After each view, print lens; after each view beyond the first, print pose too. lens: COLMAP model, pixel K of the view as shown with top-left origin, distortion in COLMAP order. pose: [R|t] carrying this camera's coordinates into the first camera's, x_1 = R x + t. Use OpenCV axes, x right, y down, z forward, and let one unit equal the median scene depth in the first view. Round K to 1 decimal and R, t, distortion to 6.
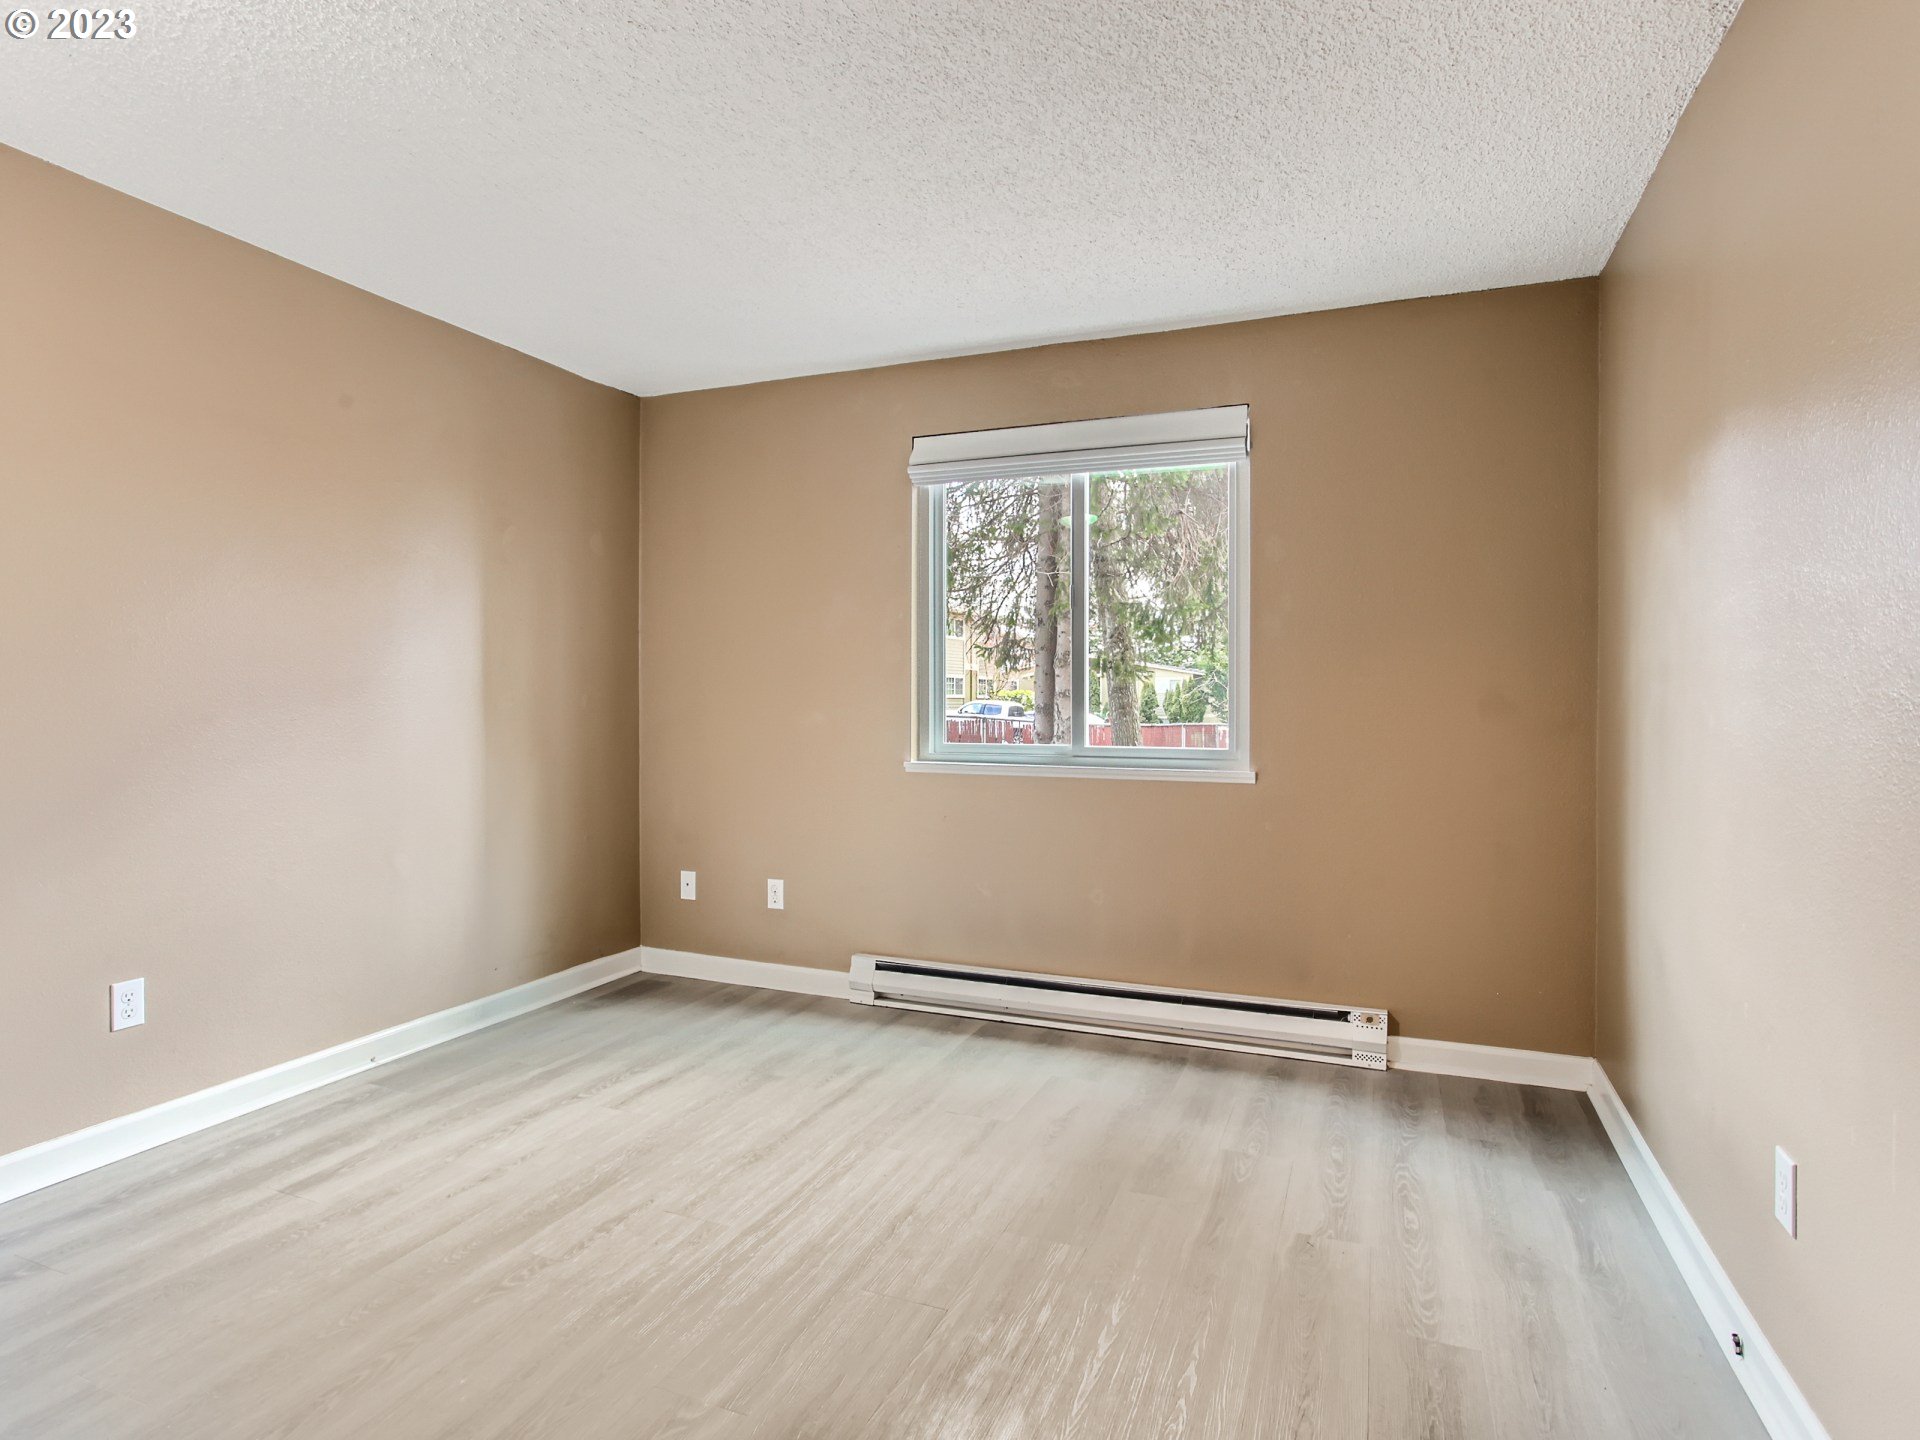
lens RADIAL K [[1040.0, 0, 954.1], [0, 1040.0, 721.8], [0, 0, 1]] dist [-0.036174, 0.023028]
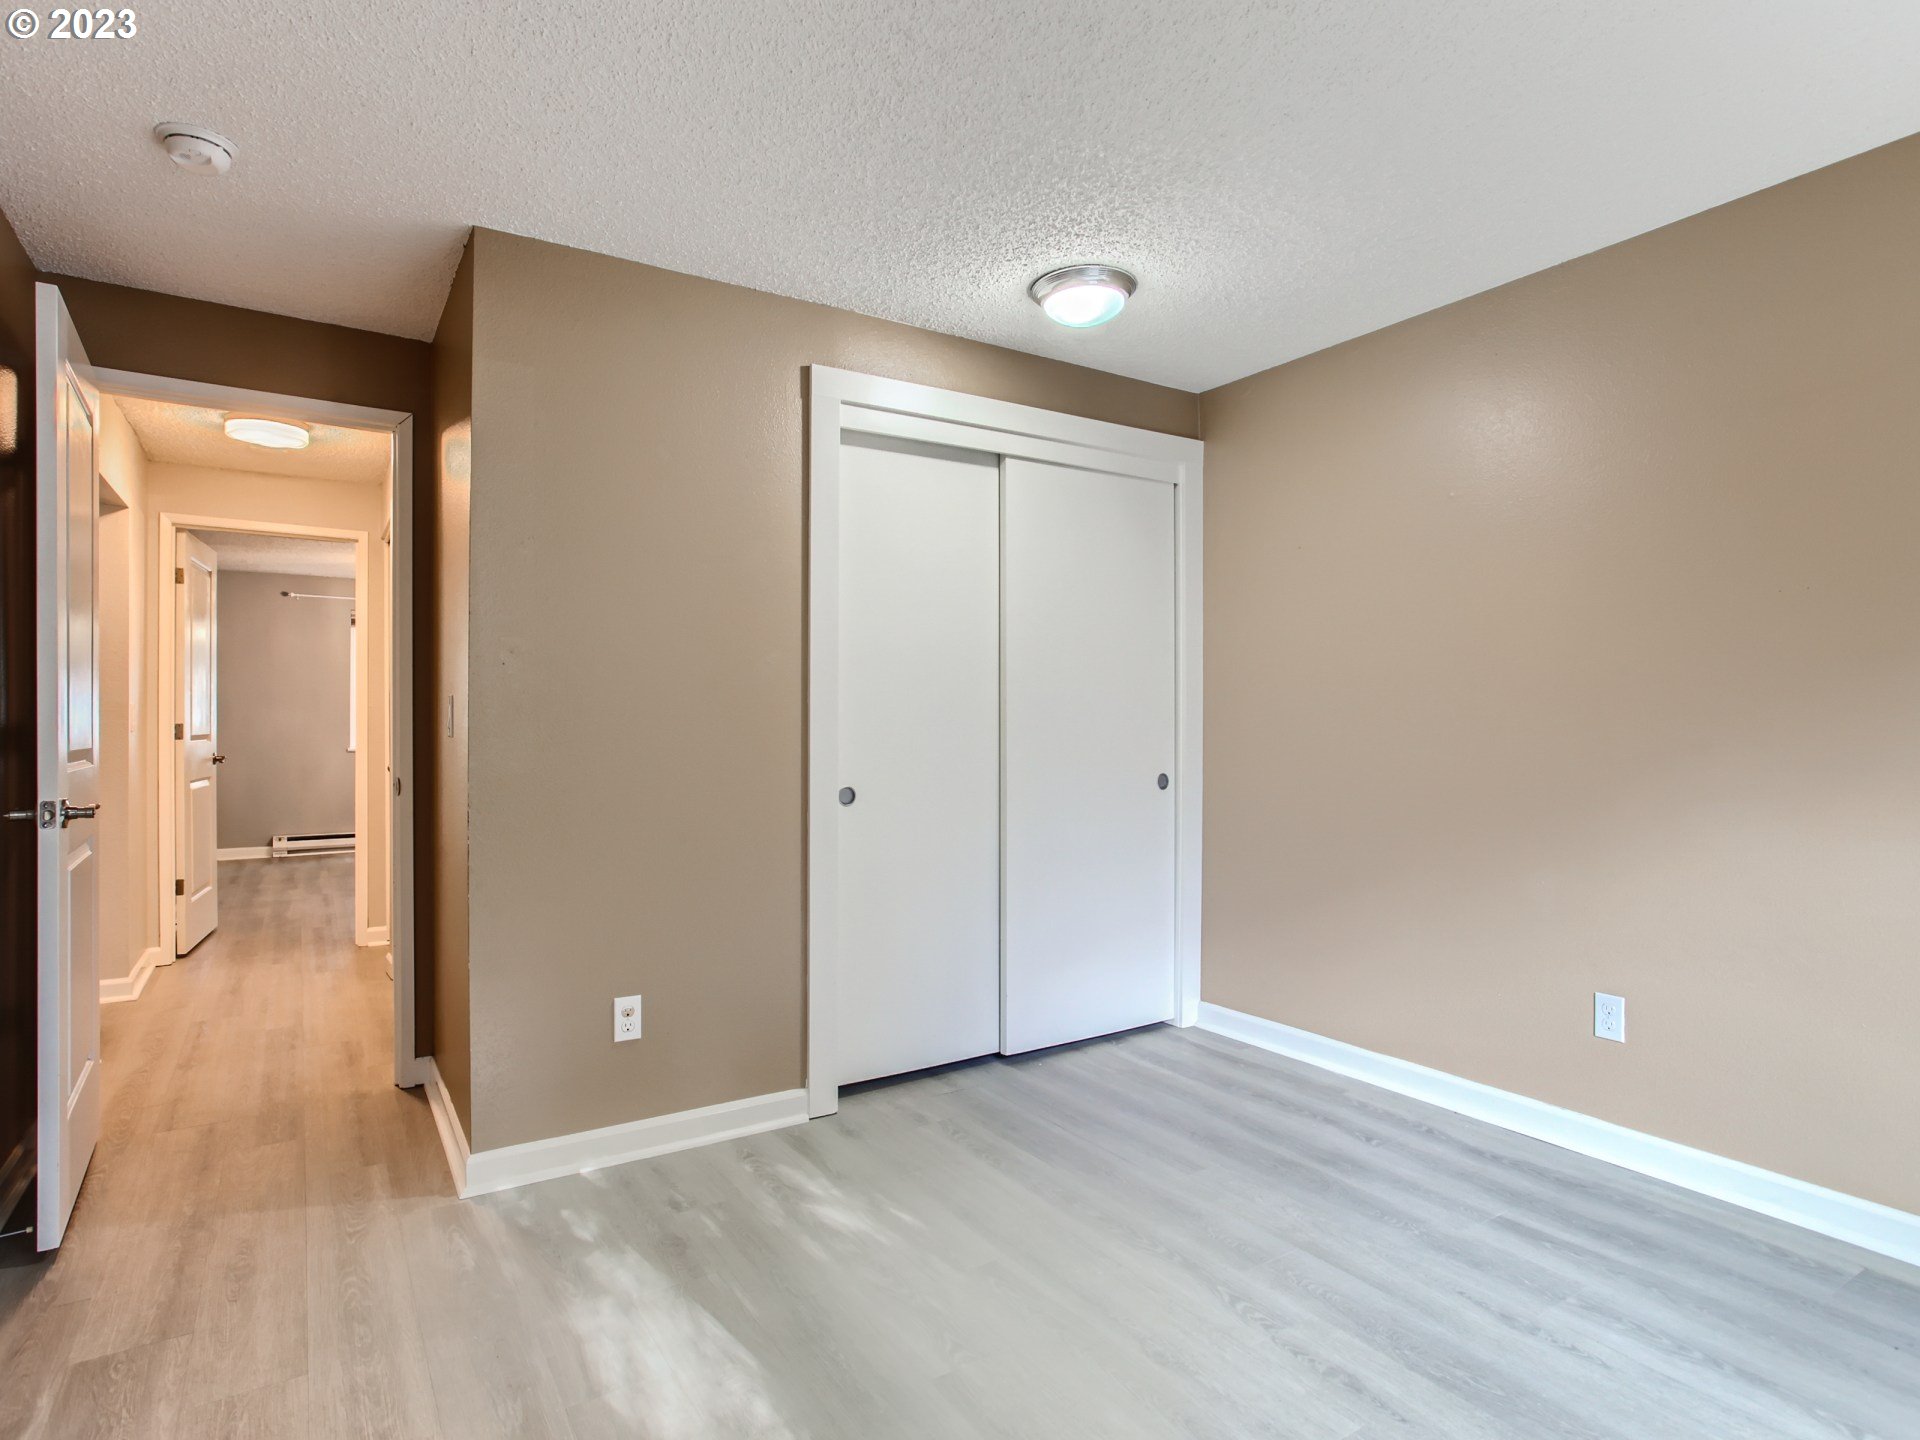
lens RADIAL K [[1040.0, 0, 954.1], [0, 1040.0, 721.8], [0, 0, 1]] dist [-0.036174, 0.023028]
pose [[-0.579729, -0.002292, -0.814806, 0.459386], [-0.015025, 0.999856, 0.007878, -0.024363], [0.814671, 0.016809, -0.579680, 1.116860]]
